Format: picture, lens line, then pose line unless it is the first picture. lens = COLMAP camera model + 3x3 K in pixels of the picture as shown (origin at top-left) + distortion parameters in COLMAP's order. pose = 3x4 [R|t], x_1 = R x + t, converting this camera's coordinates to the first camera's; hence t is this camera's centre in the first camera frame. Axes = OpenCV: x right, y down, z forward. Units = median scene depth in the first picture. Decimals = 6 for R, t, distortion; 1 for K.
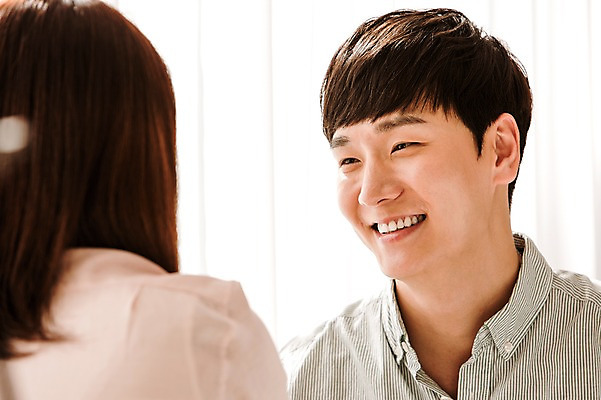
lens RADIAL K [[3054.8, 0, 356.0], [0, 3054.8, 201.1], [0, 0, 1]] dist [3.017782, 3.540833]
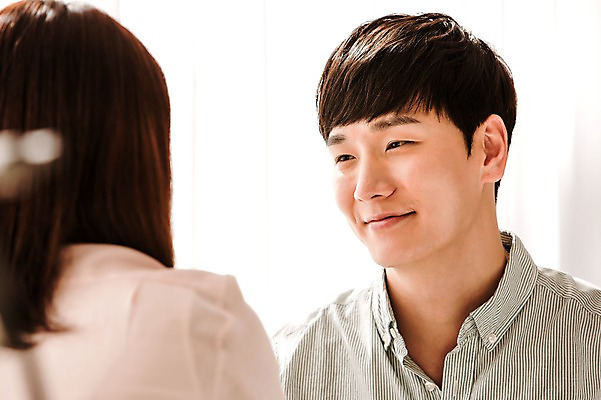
lens RADIAL K [[3258.6, 0, 300.5], [0, 3258.6, 200.0], [0, 0, 1]] dist [0.035515, 5.531414]
pose [[0.999675, 0.019965, -0.015824, 0.000655], [-0.020037, 0.999790, -0.004375, 0.006187], [0.015733, 0.004690, 0.999865, -0.103998]]
